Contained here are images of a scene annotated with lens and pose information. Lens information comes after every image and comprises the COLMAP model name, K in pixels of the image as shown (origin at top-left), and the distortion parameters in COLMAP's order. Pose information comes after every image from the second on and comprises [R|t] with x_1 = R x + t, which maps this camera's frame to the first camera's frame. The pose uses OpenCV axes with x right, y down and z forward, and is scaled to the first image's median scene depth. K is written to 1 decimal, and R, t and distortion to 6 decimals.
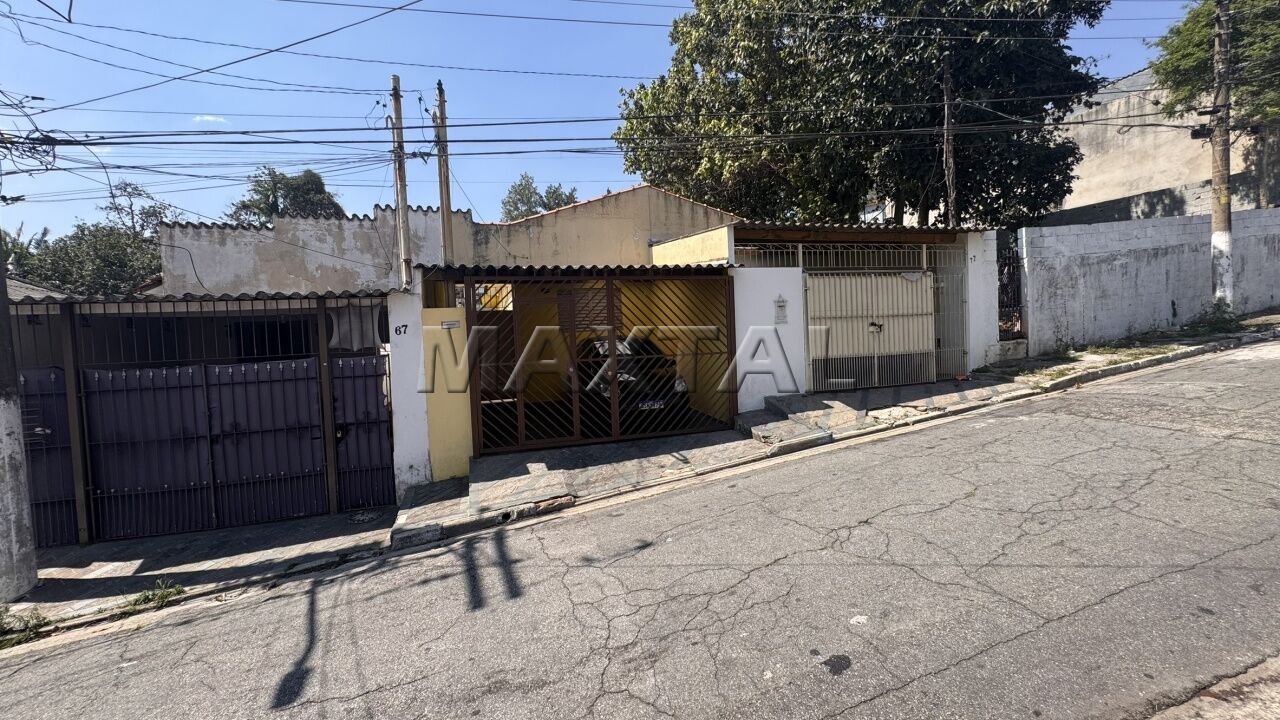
lens RADIAL K [[509.2, 0, 639.7], [0, 509.2, 359.1], [0, 0, 1]] dist [-0.002418, 0.000486]
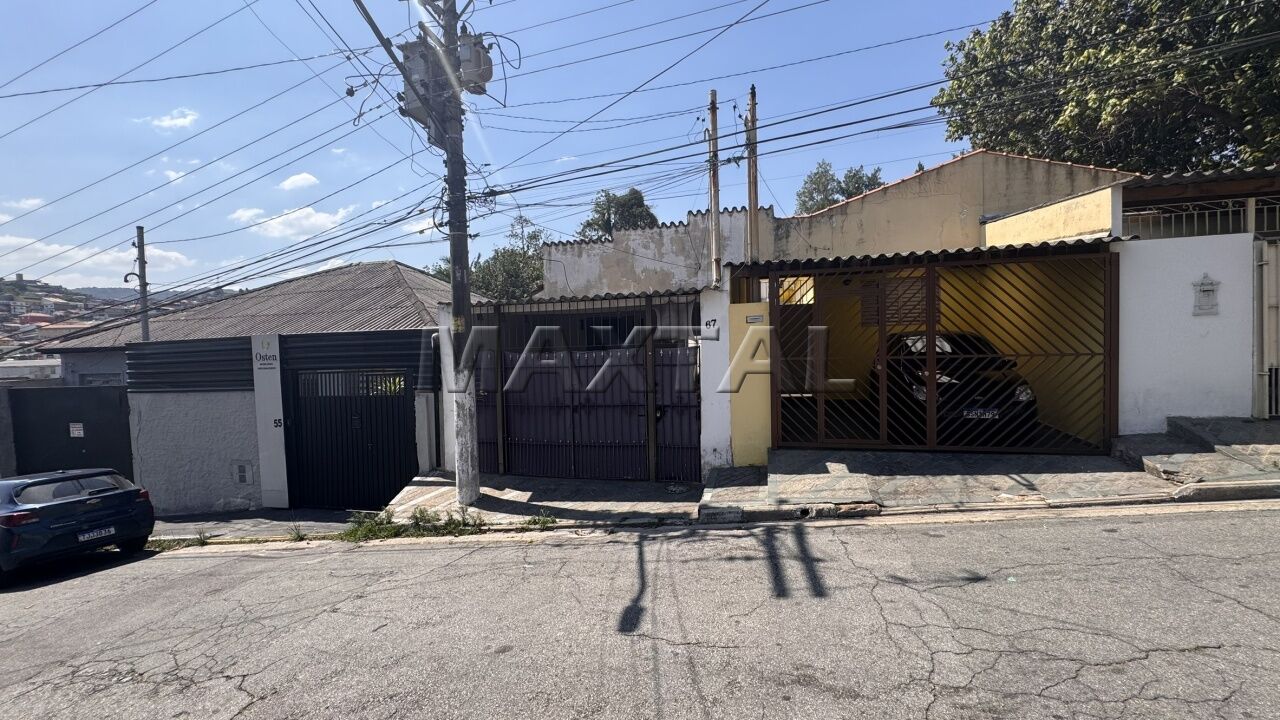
lens RADIAL K [[509.2, 0, 639.6], [0, 509.2, 358.9], [0, 0, 1]] dist [-0.002418, 0.000486]
pose [[0.851468, 0.036623, -0.523126, -0.023617], [-0.030120, 0.999327, 0.020936, -0.000721], [0.523541, -0.002070, 0.851998, -0.011176]]
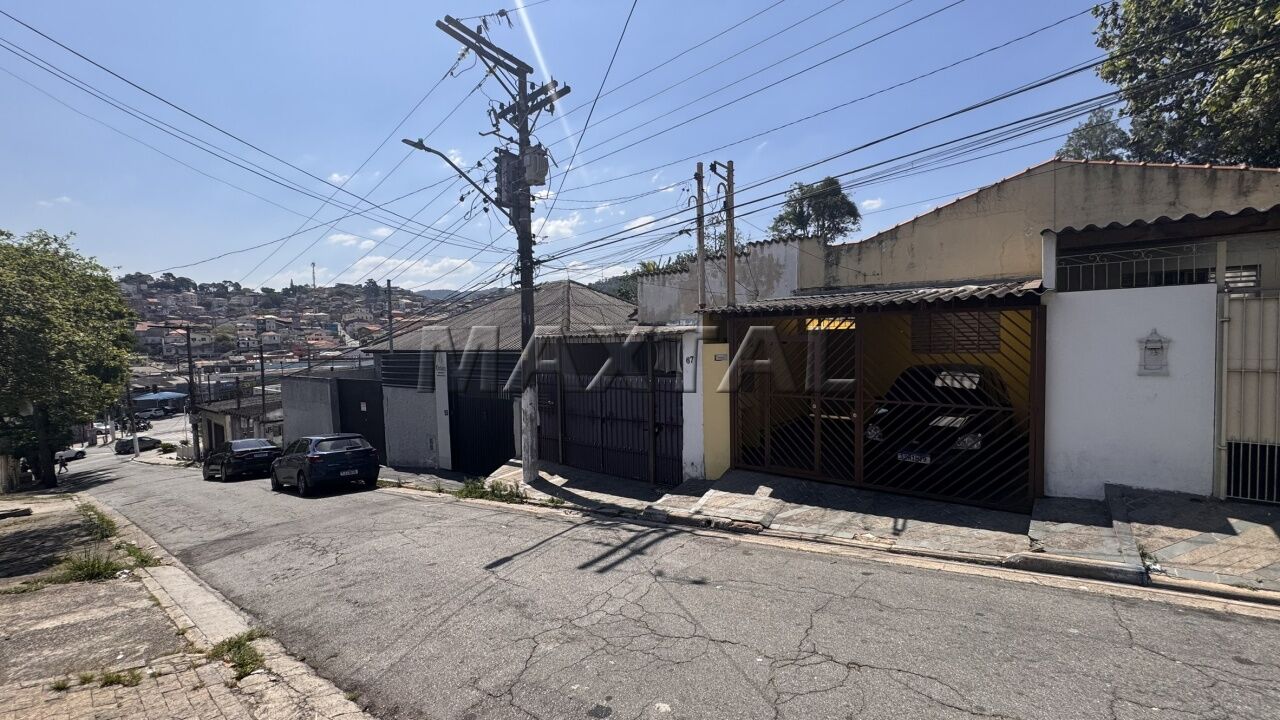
lens RADIAL K [[509.2, 0, 639.9], [0, 509.2, 359.2], [0, 0, 1]] dist [-0.002418, 0.000486]
pose [[0.557213, 0.066852, -0.827674, 0.540330], [-0.035268, 0.997760, 0.056847, -0.126620], [0.829620, -0.002485, 0.558322, 0.150345]]
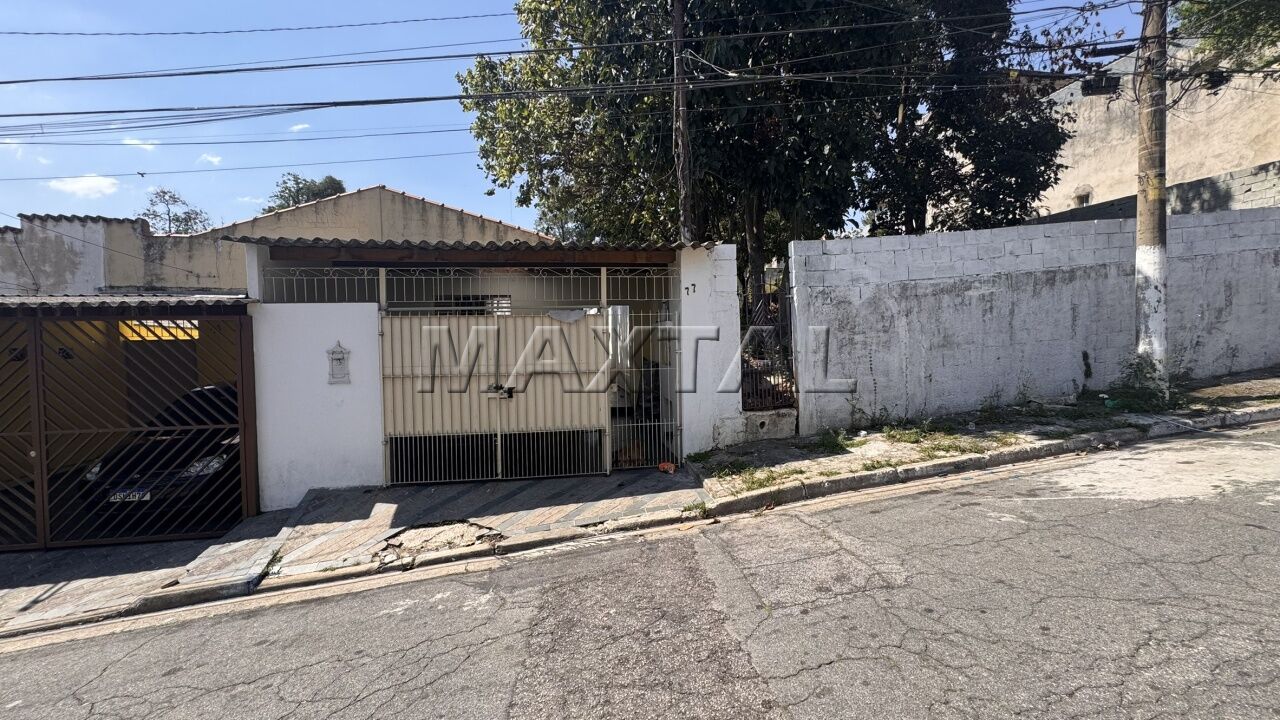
lens RADIAL K [[509.2, 0, 640.9], [0, 509.2, 359.2], [0, 0, 1]] dist [-0.002418, 0.000486]
pose [[0.989116, 0.032385, -0.143527, 0.951254], [-0.032523, 0.999470, 0.001388, -0.143338], [0.143495, 0.003295, 0.989645, 0.459555]]
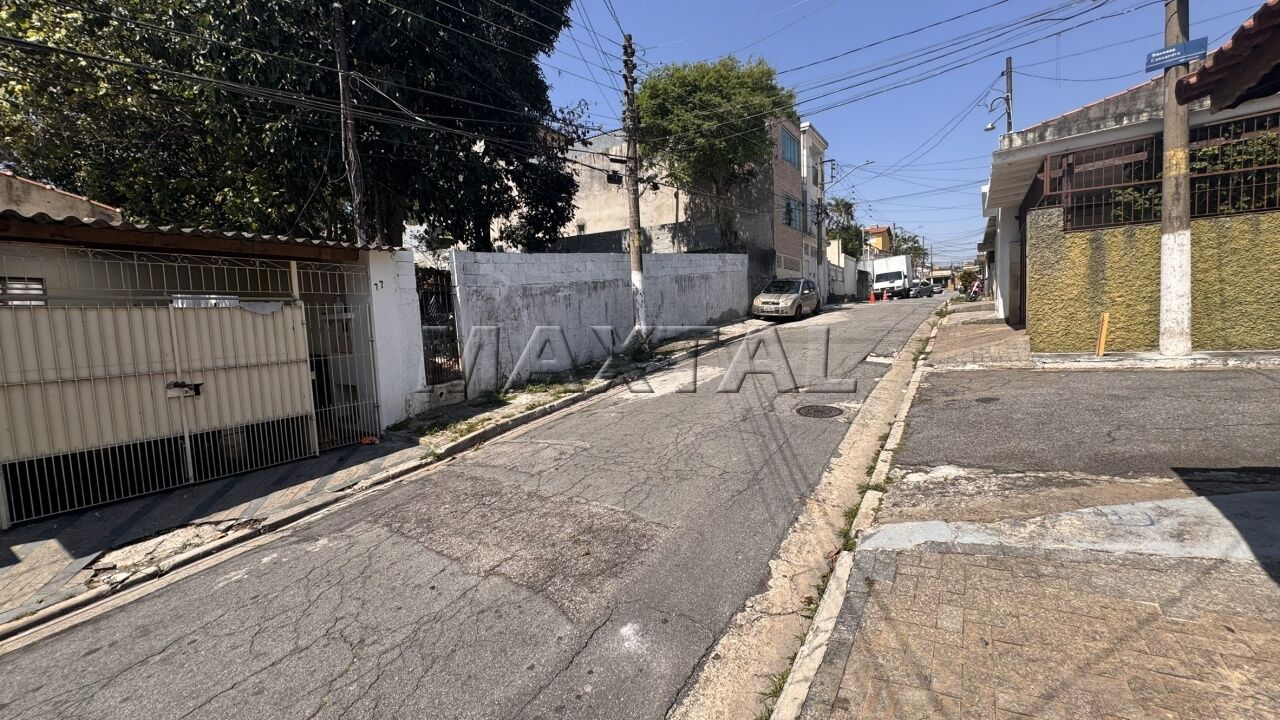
lens RADIAL K [[509.2, 0, 639.9], [0, 509.2, 357.7], [0, 0, 1]] dist [-0.002418, 0.000486]
pose [[0.758804, -0.037648, 0.650230, 0.619051], [0.035752, 0.999230, 0.016133, -0.116419], [-0.650337, 0.011005, 0.759566, 0.212724]]
